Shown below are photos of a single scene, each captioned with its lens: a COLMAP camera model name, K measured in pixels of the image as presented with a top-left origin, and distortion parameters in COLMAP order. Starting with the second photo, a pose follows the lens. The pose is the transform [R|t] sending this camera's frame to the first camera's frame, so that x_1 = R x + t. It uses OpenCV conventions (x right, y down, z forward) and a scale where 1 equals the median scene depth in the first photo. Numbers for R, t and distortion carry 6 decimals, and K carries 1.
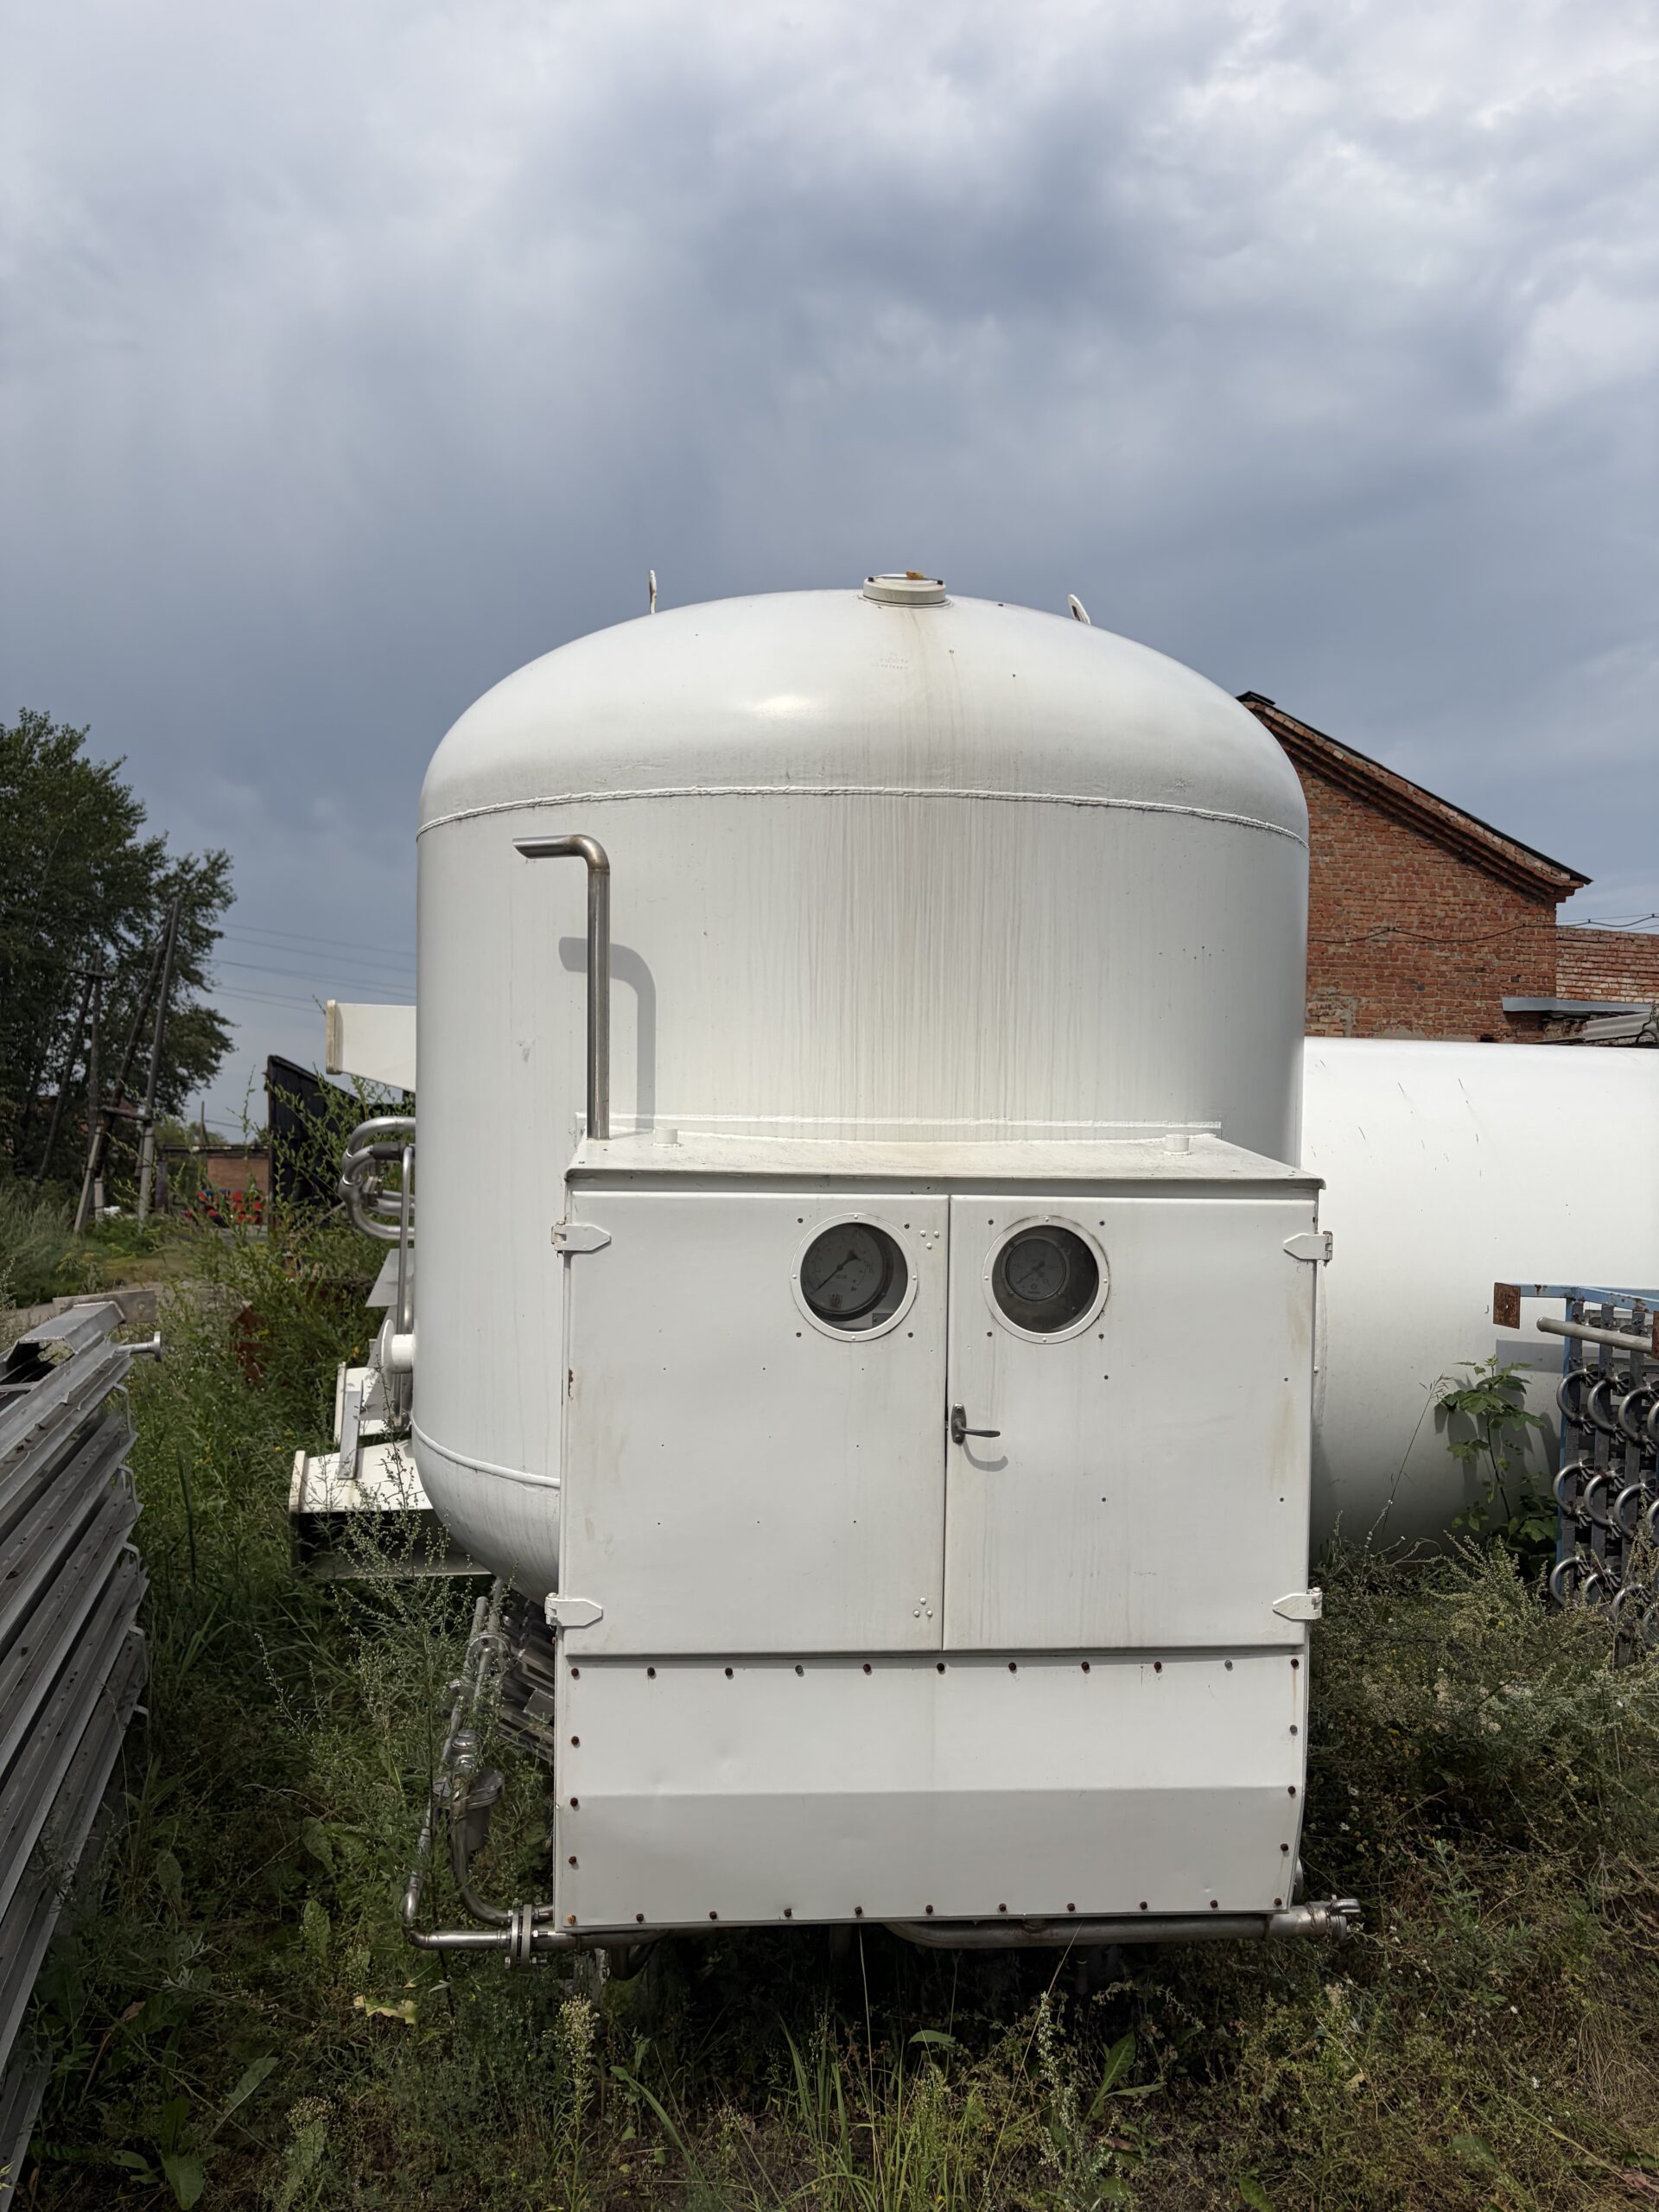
lens RADIAL K [[1679.7, 0, 820.2], [0, 1679.7, 1123.8], [0, 0, 1]] dist [0.035004, -0.038782]
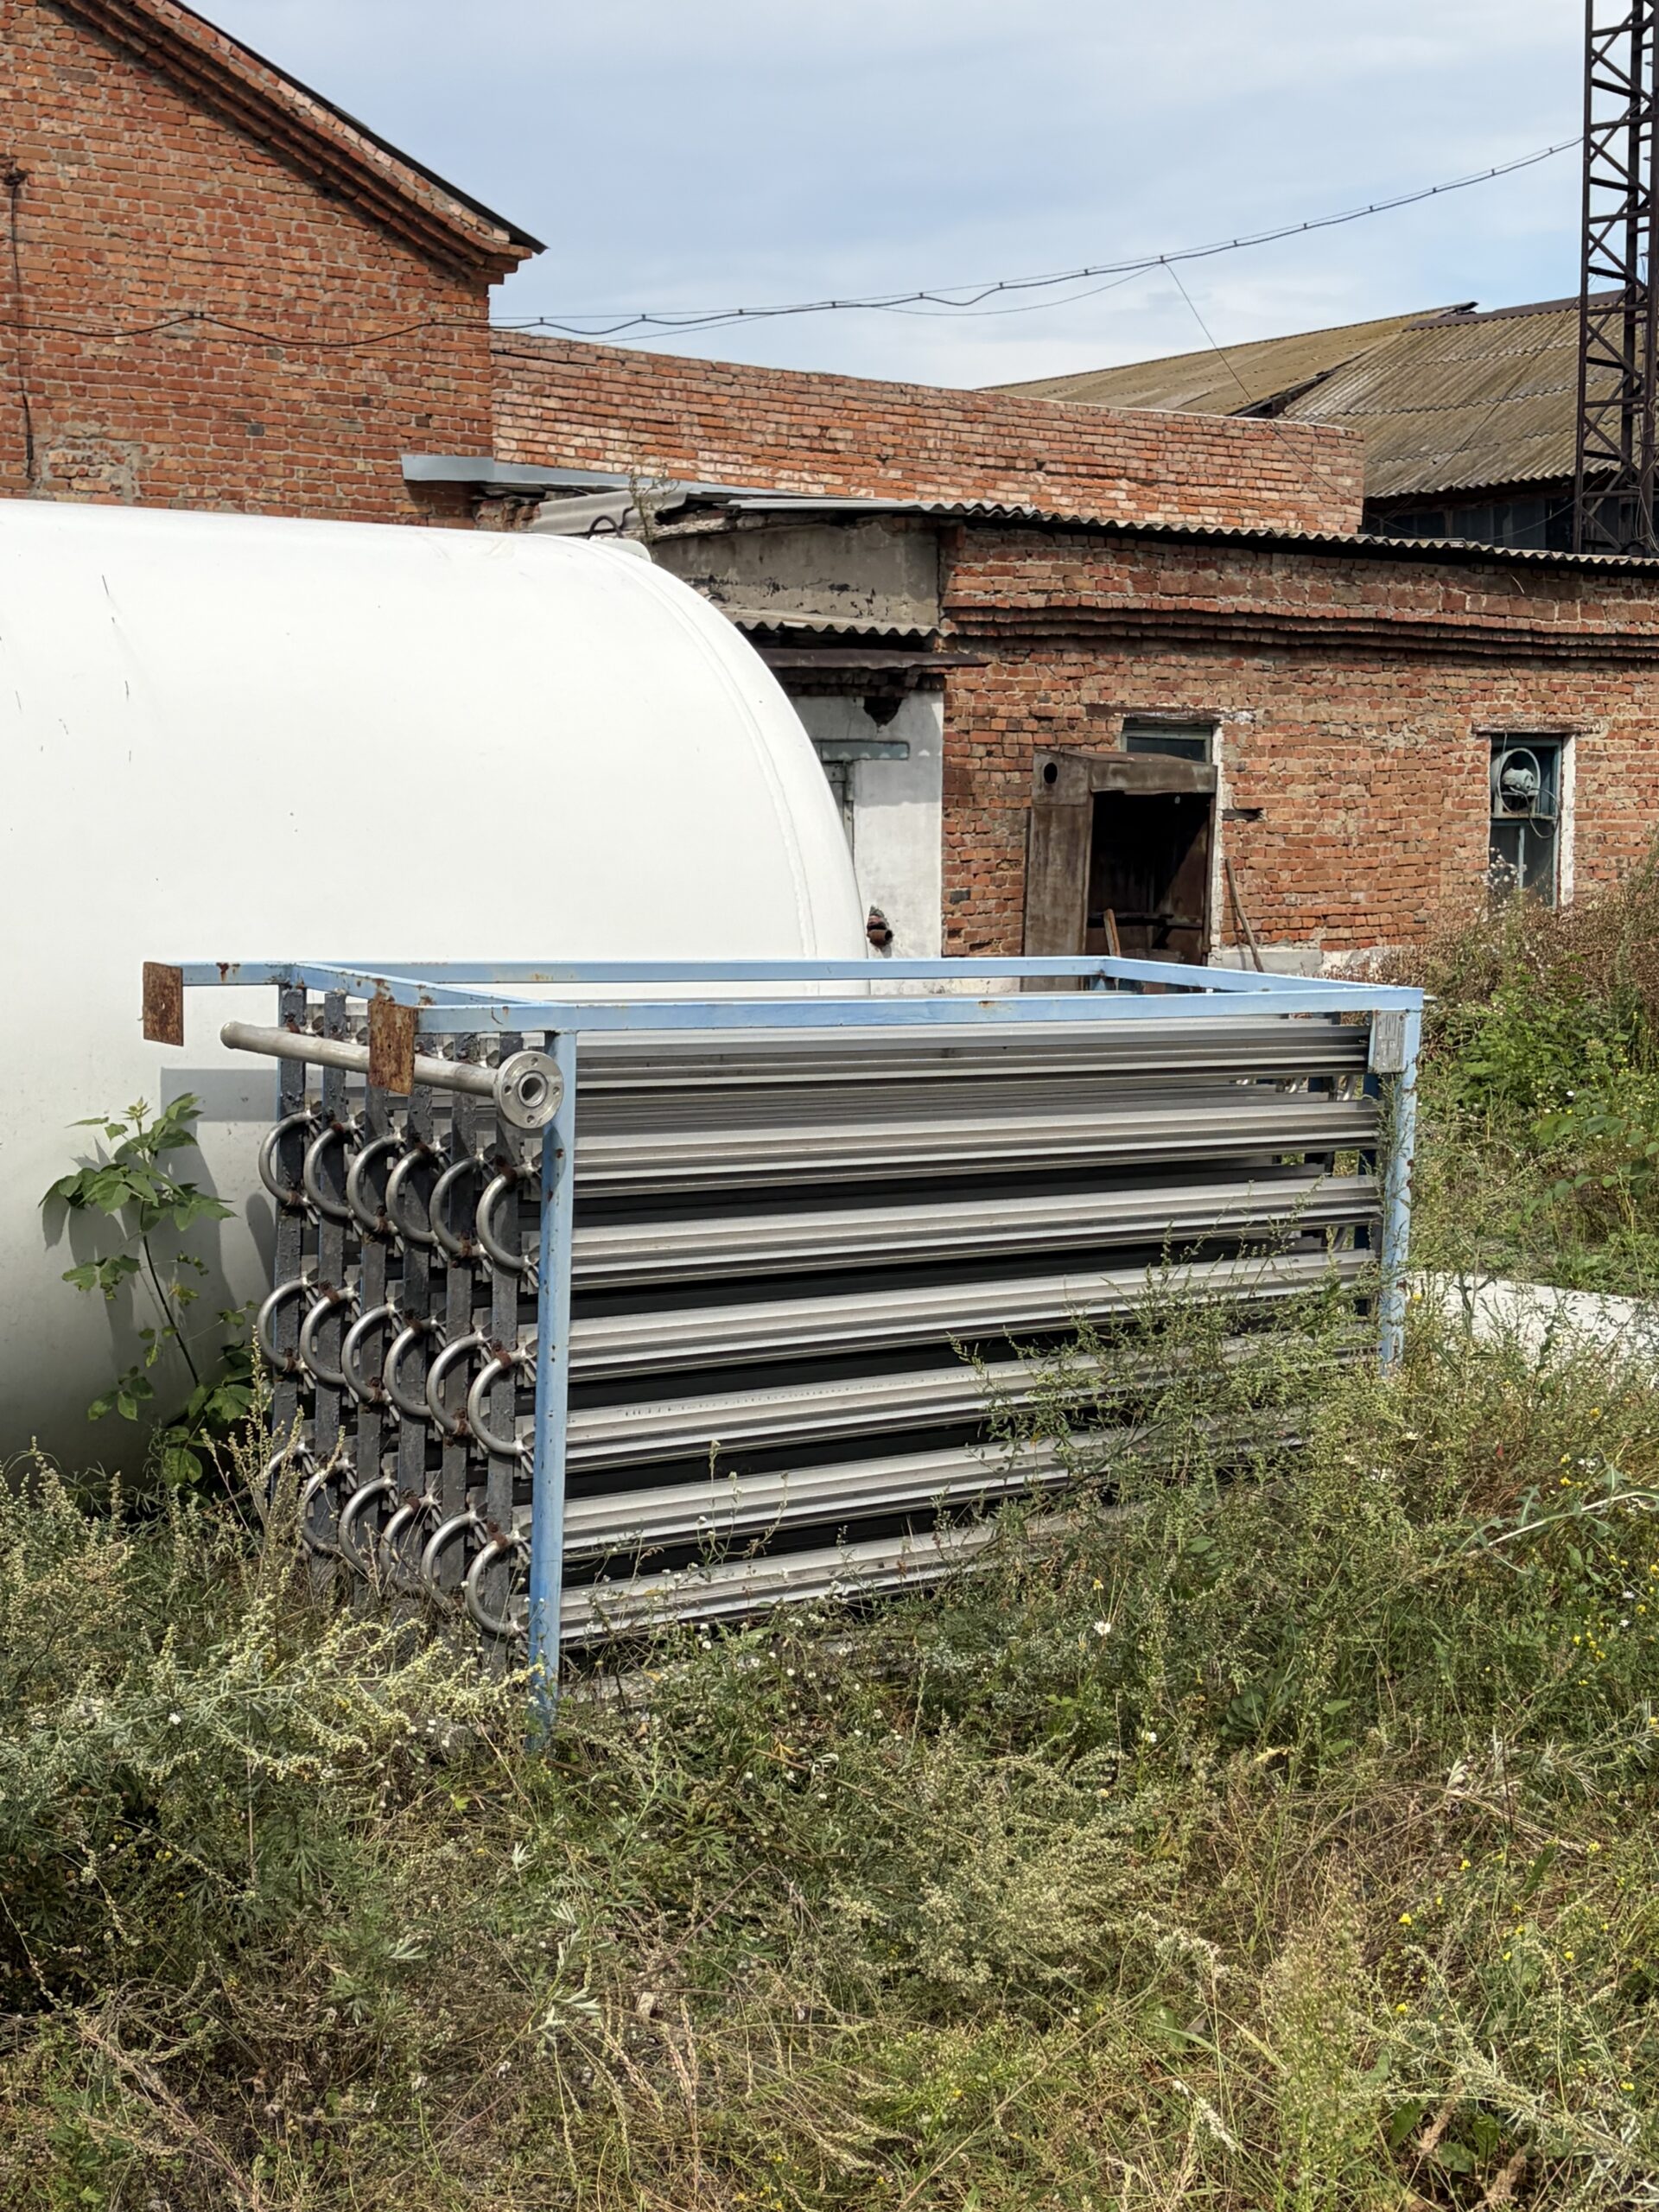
lens RADIAL K [[3131.6, 0, 865.5], [0, 3131.6, 1156.9], [0, 0, 1]] dist [0.005700, 0.000000]
pose [[0.877679, -0.073062, 0.473647, 0.126659], [0.003089, 0.989153, 0.146856, 0.010008], [-0.479239, -0.127430, 0.868385, 0.019453]]
